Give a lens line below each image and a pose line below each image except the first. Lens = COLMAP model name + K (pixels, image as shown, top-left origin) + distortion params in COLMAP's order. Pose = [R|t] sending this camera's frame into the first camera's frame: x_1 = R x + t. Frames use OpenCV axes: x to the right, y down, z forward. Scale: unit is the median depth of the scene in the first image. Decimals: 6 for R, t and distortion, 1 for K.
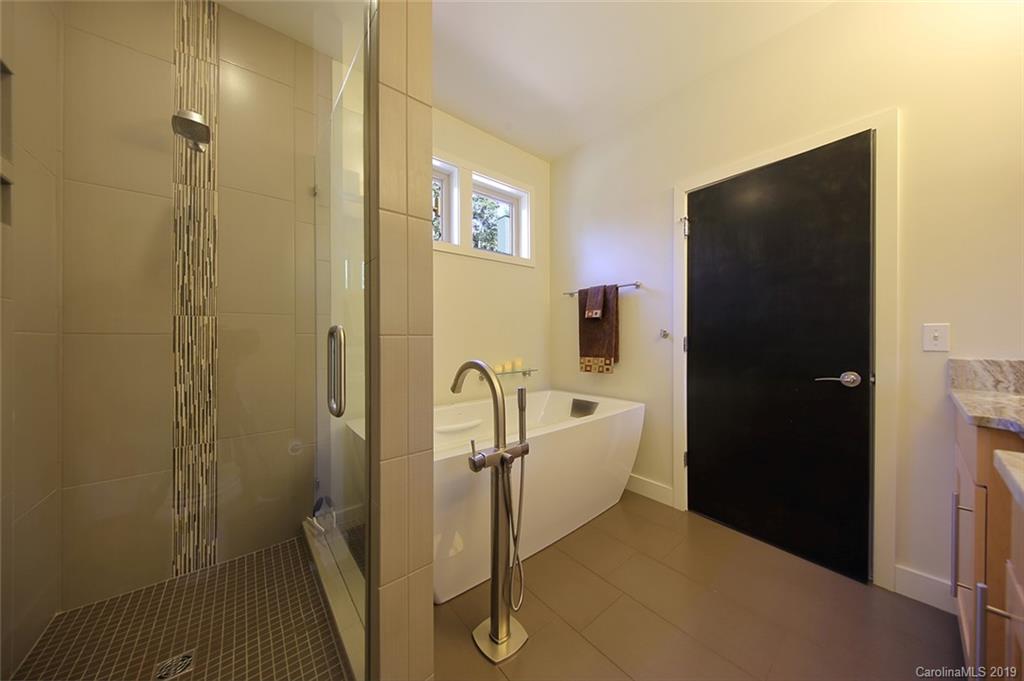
lens RADIAL K [[332.6, 0, 510.3], [0, 332.6, 341.6], [0, 0, 1]] dist [-0.002546, -0.000226]
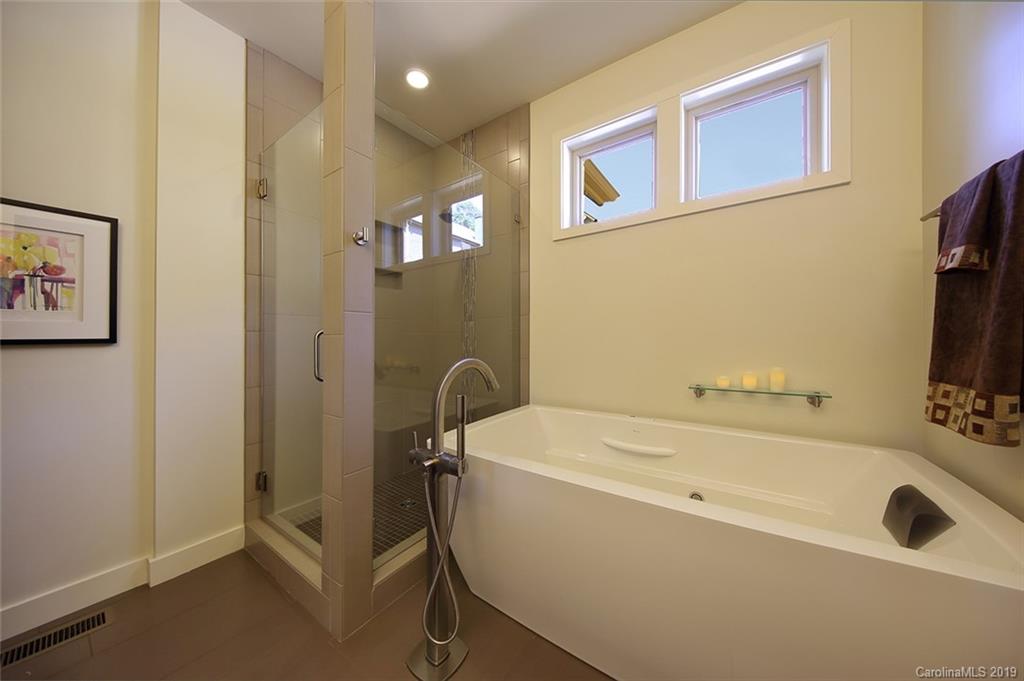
lens RADIAL K [[332.6, 0, 510.4], [0, 332.6, 336.0], [0, 0, 1]] dist [-0.002546, -0.000226]
pose [[0.253749, 0.002574, -0.967267, 0.465952], [-0.002038, 0.999996, 0.002127, -0.003923], [0.967268, 0.001431, 0.253753, 0.469801]]
